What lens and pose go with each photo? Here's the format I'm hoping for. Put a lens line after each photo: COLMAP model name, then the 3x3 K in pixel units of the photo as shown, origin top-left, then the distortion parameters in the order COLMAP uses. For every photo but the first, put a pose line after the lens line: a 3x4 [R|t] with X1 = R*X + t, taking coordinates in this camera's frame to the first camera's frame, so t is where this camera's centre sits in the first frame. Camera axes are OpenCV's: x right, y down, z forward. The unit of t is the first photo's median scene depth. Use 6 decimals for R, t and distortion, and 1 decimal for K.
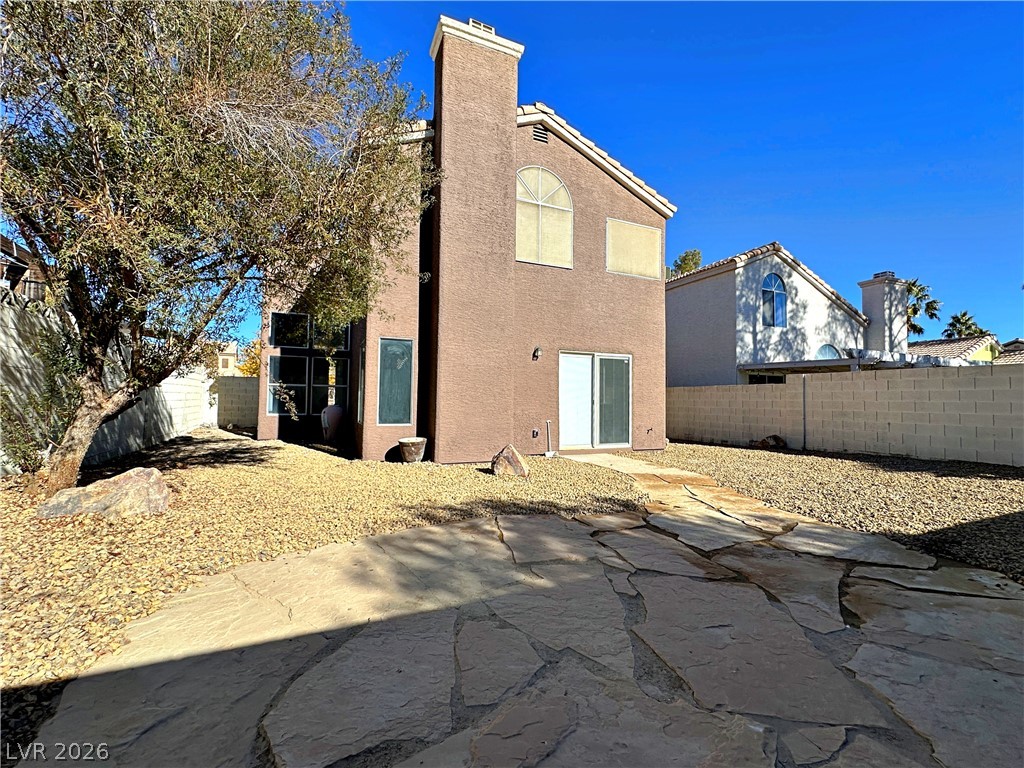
lens RADIAL K [[416.9, 0, 517.8], [0, 416.9, 386.6], [0, 0, 1]] dist [-0.000373, -0.000041]
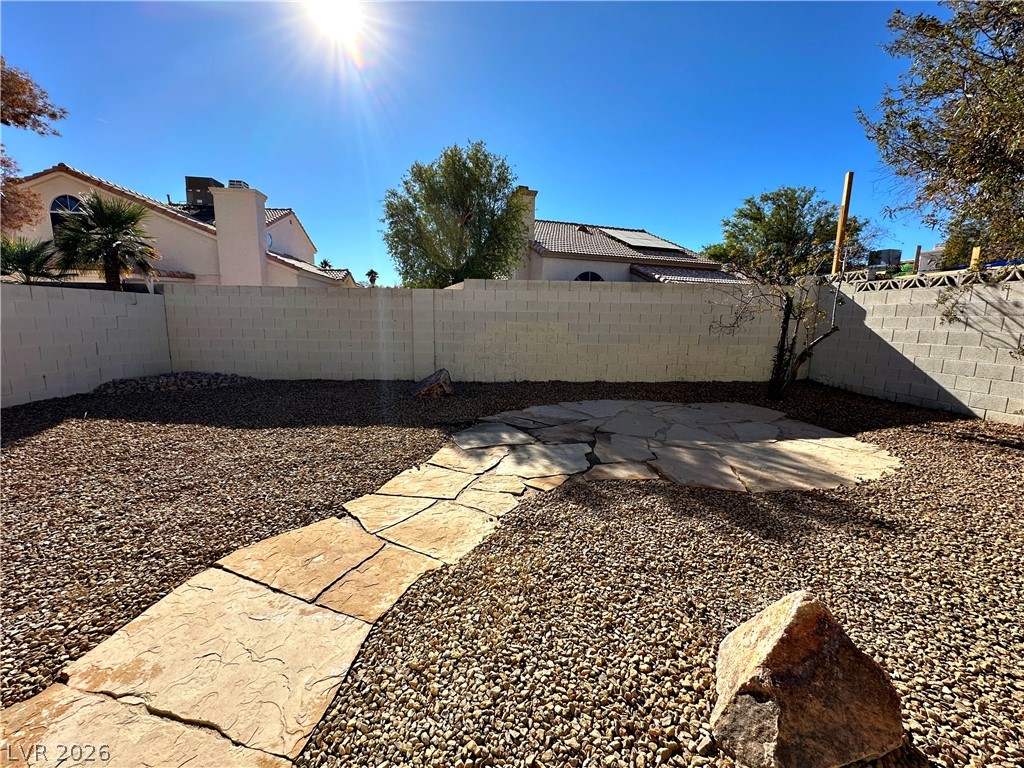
lens RADIAL K [[416.9, 0, 517.8], [0, 416.9, 386.6], [0, 0, 1]] dist [-0.000373, -0.000041]
pose [[-0.921153, -0.098937, 0.376416, 0.042457], [-0.049287, 0.989017, 0.139340, -0.013371], [-0.386068, 0.109801, -0.915912, 0.939190]]
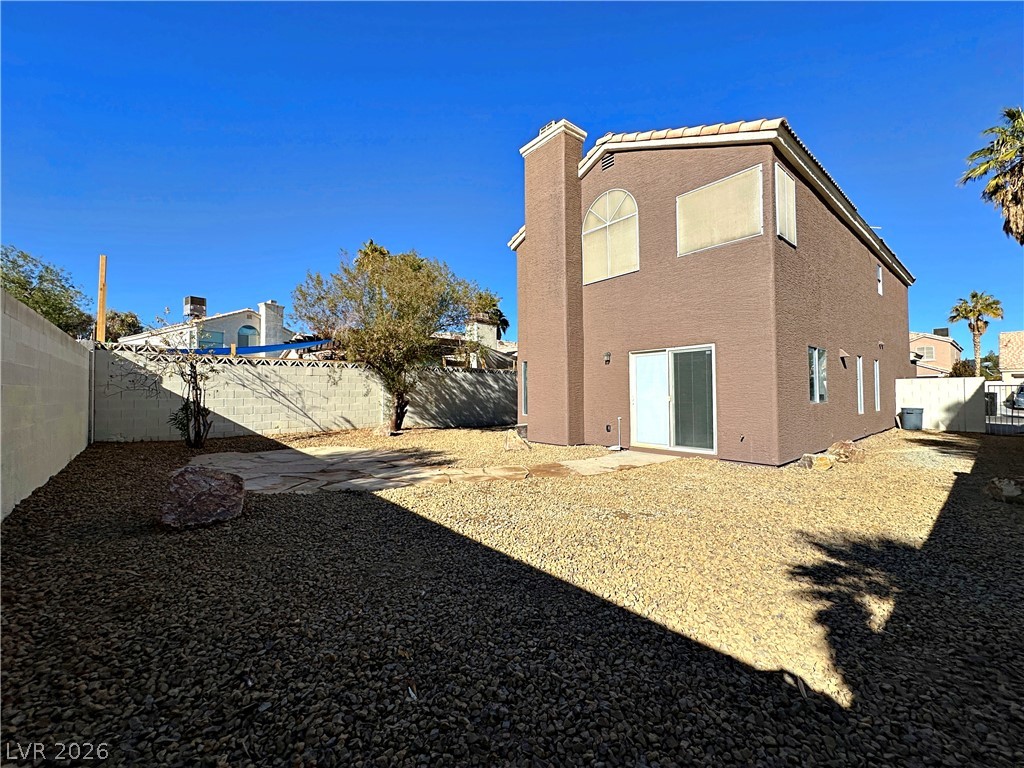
lens RADIAL K [[416.9, 0, 517.8], [0, 416.9, 386.6], [0, 0, 1]] dist [-0.000373, -0.000041]
pose [[0.297026, -0.030474, -0.954383, 1.061333], [0.047291, 0.998734, -0.017172, 0.006123], [0.953698, -0.040033, 0.298091, 0.422606]]
